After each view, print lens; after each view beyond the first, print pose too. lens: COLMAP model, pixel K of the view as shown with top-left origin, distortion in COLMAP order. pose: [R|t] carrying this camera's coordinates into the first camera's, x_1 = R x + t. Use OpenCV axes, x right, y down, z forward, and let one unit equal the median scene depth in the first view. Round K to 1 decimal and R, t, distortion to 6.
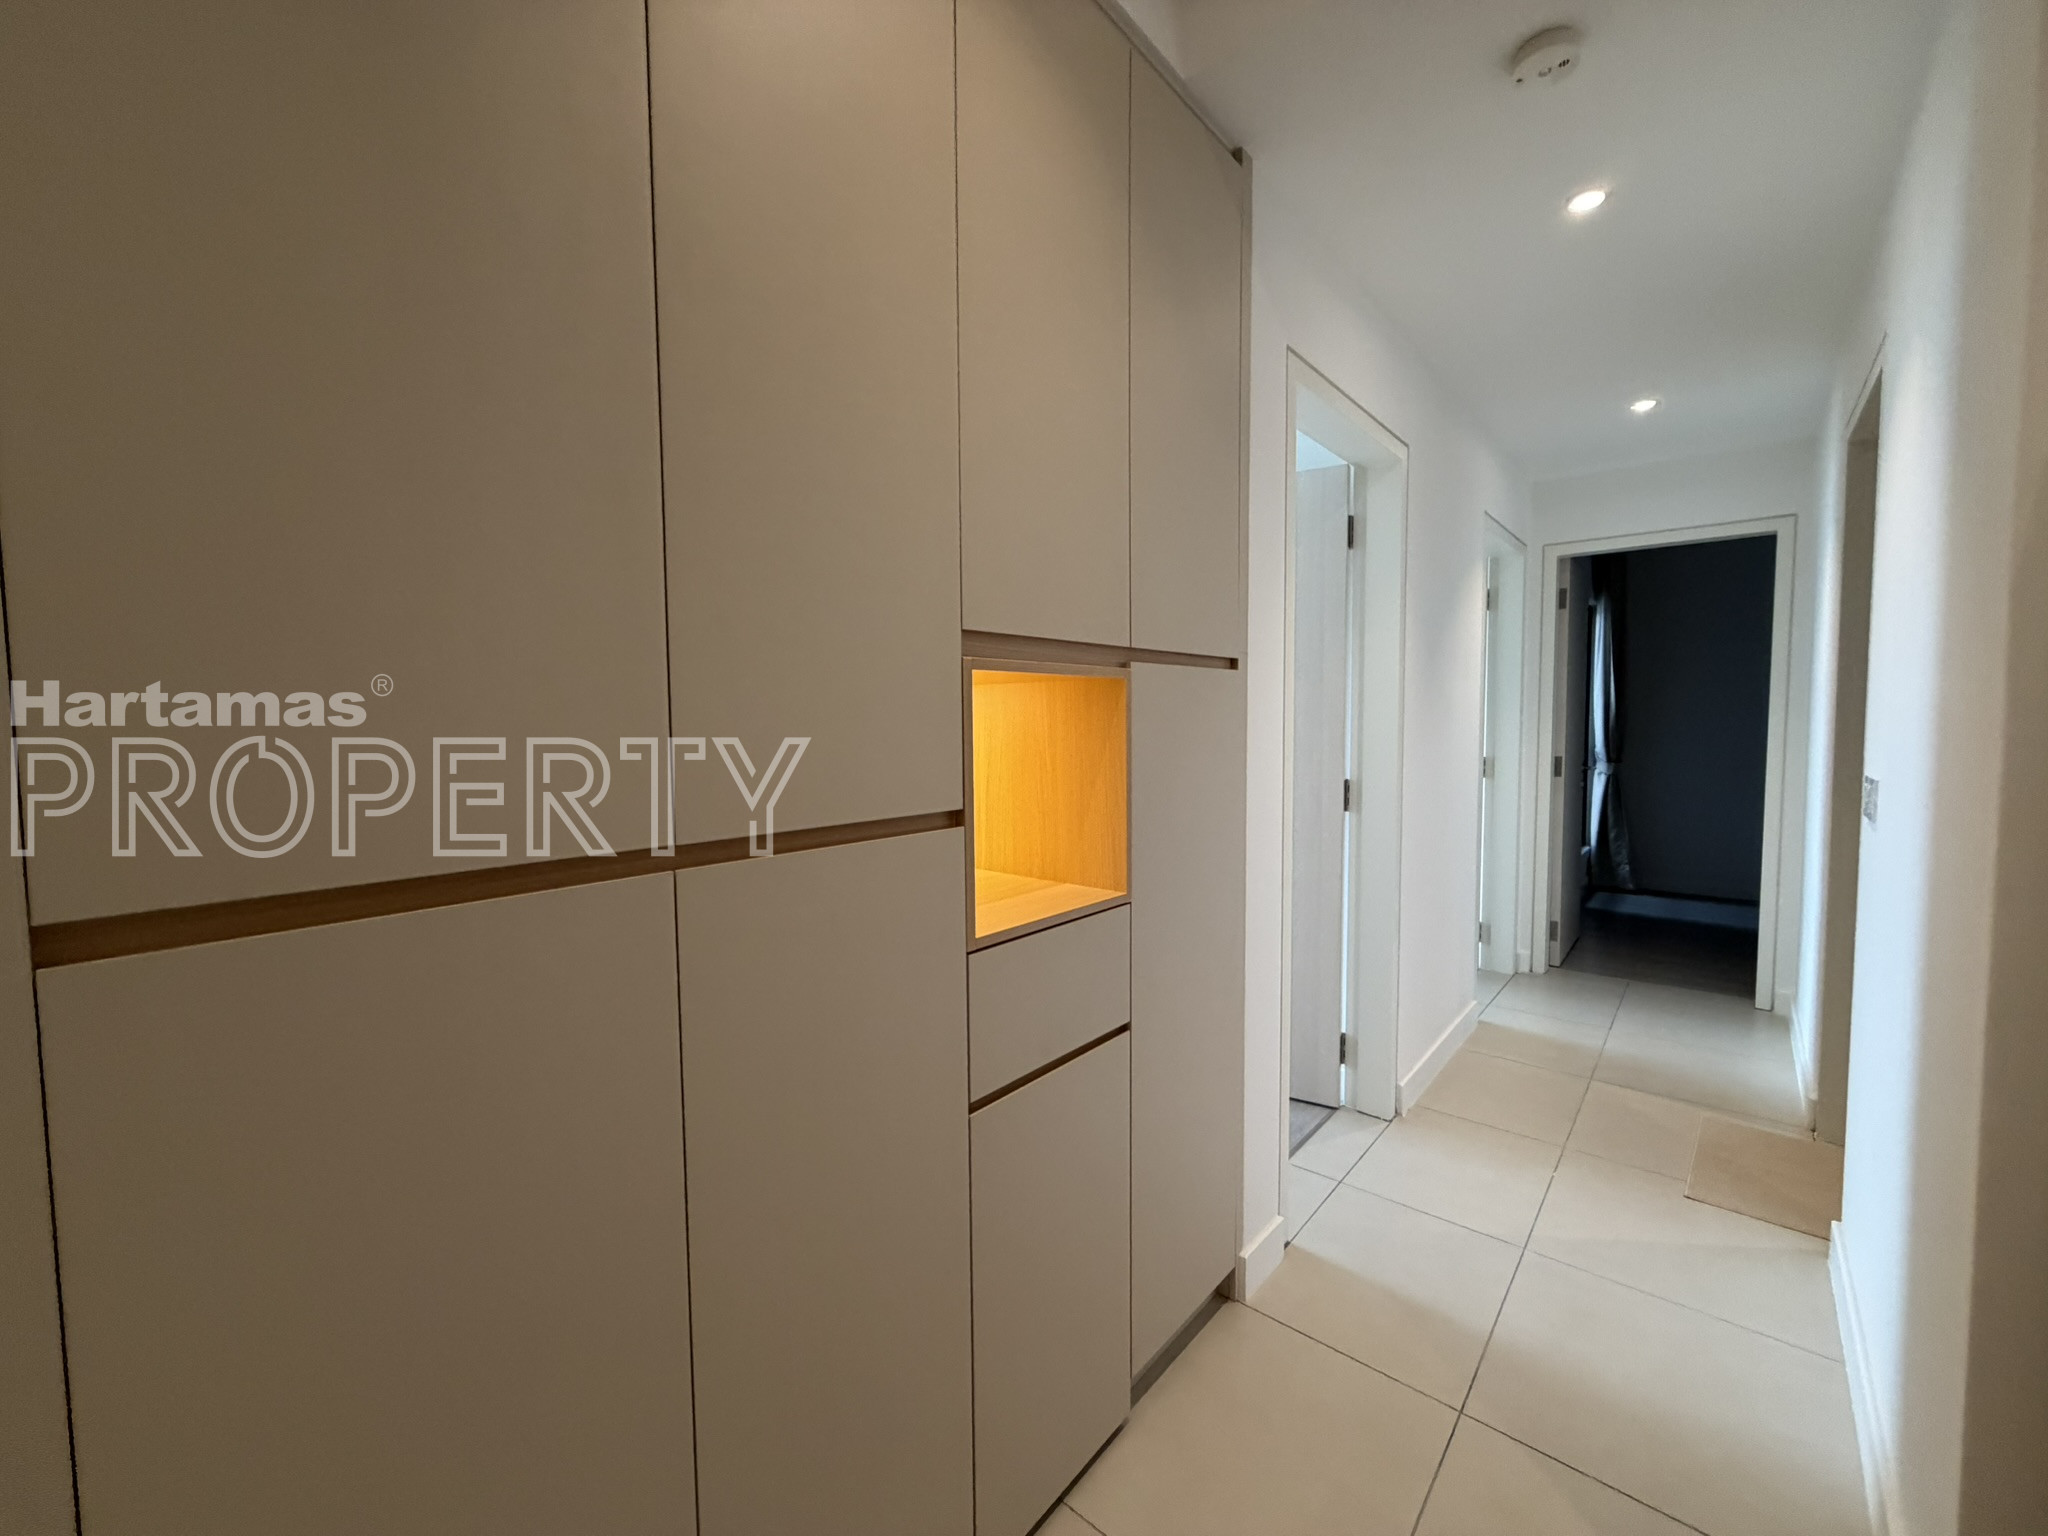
lens RADIAL K [[814.7, 0, 1025.1], [0, 814.7, 774.6], [0, 0, 1]] dist [0.000824, 0.000742]
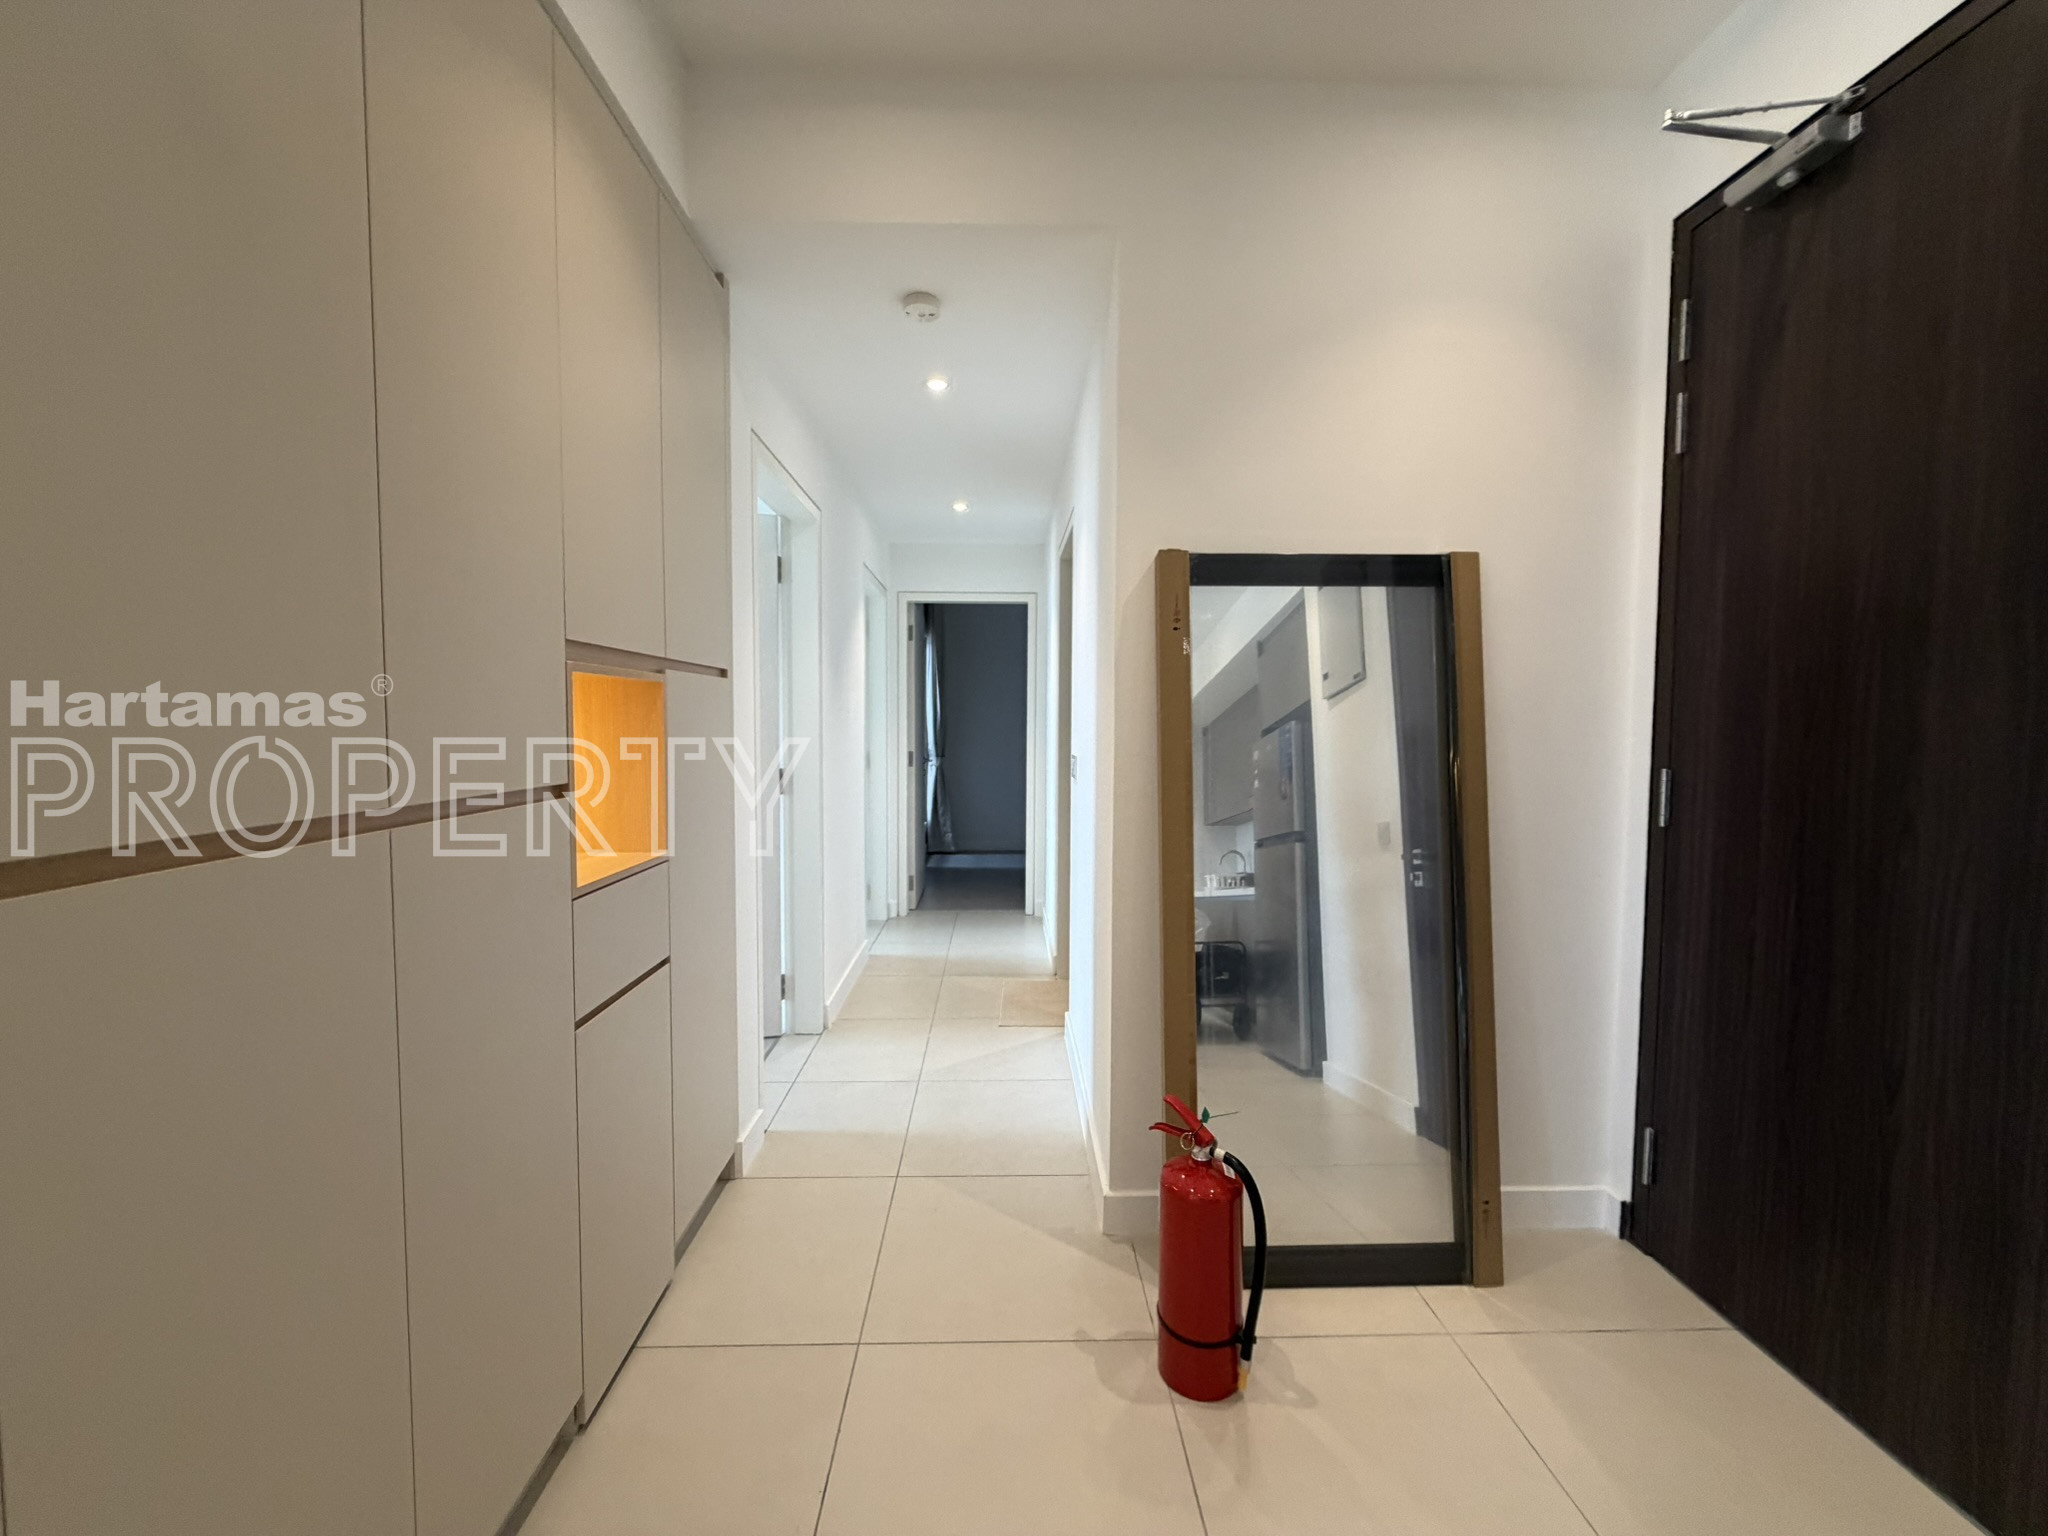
lens RADIAL K [[814.7, 0, 1025.1], [0, 814.7, 774.6], [0, 0, 1]] dist [0.000824, 0.000742]
pose [[0.736078, -0.024496, 0.676453, -0.176317], [0.026471, 0.999622, 0.007394, 0.016882], [-0.676379, 0.012464, 0.736449, -0.169023]]
